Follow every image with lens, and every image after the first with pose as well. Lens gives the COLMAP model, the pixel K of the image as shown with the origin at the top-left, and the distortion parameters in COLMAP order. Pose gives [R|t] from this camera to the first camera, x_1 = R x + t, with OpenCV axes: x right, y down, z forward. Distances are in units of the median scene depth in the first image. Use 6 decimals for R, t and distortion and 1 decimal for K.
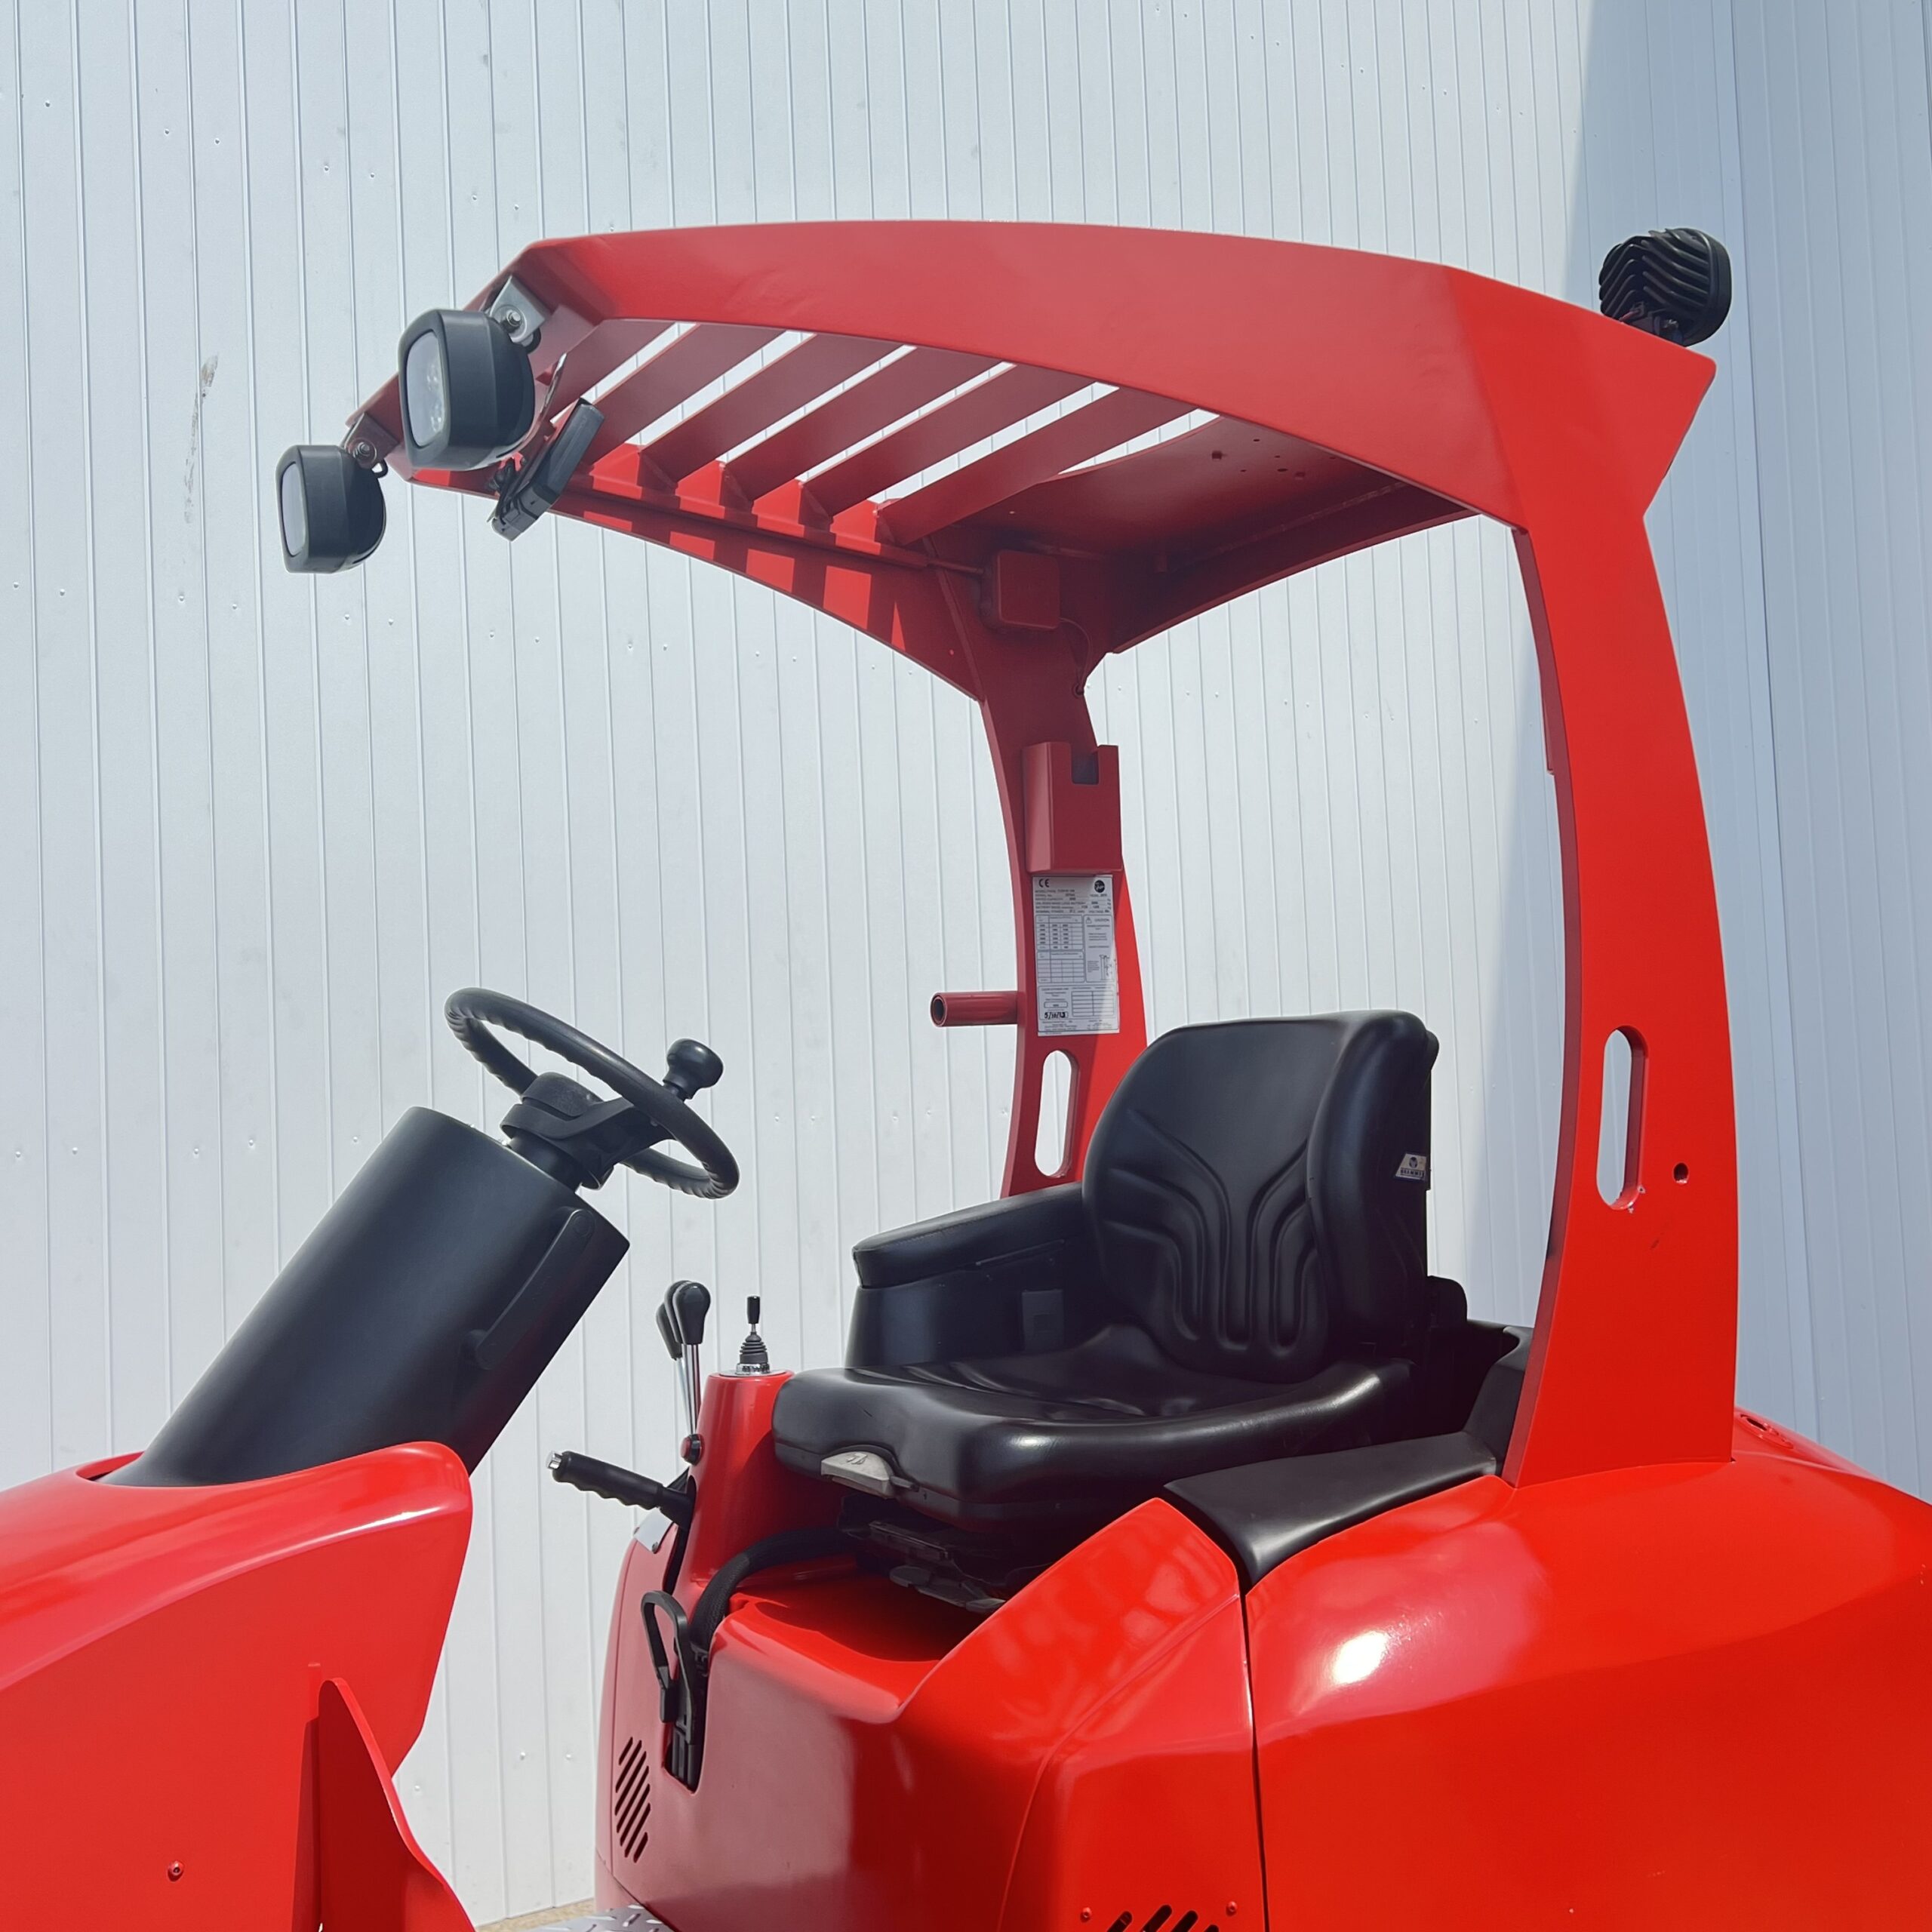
lens RADIAL K [[2173.2, 0, 963.0], [0, 2173.2, 968.2], [0, 0, 1]] dist [0.179165, -0.425566]
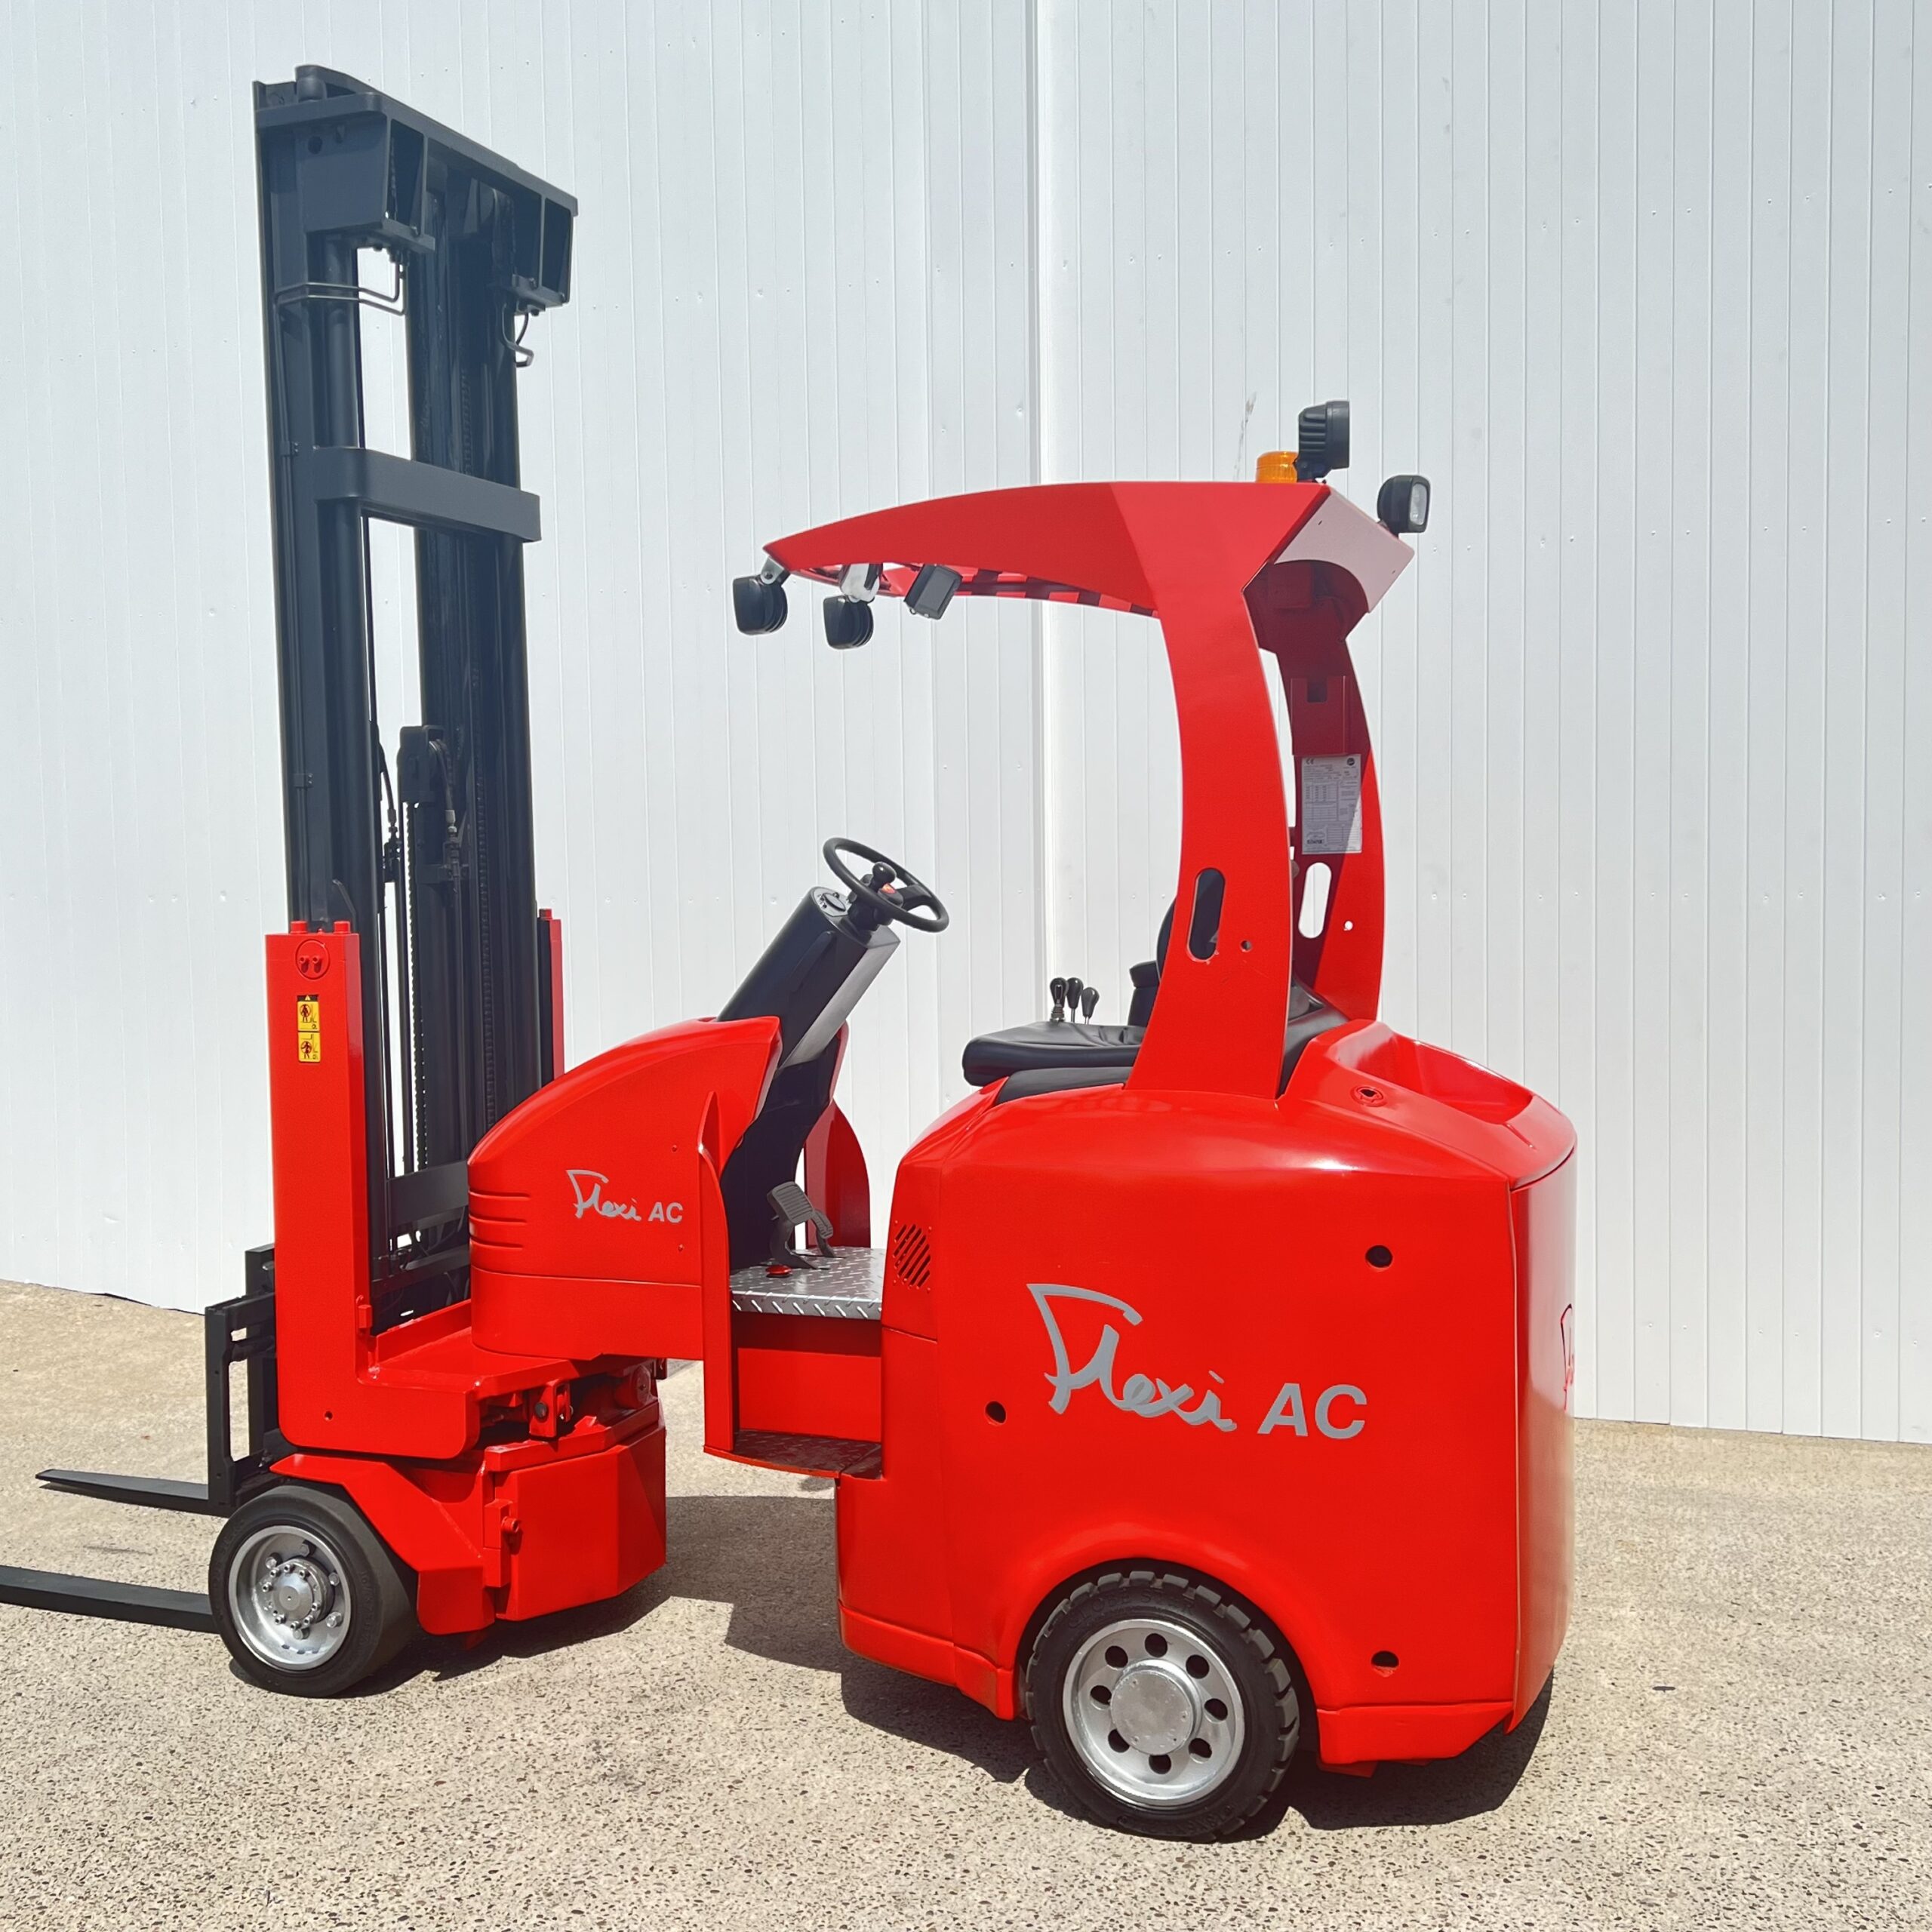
lens RADIAL K [[2131.8, 0, 956.6], [0, 2131.8, 976.3], [0, 0, 1]] dist [0.159199, -0.362682]
pose [[0.625495, 0.069128, -0.777160, 1.325913], [0.027161, 0.993534, 0.110236, -0.073762], [0.779755, -0.090060, 0.619573, -0.272797]]
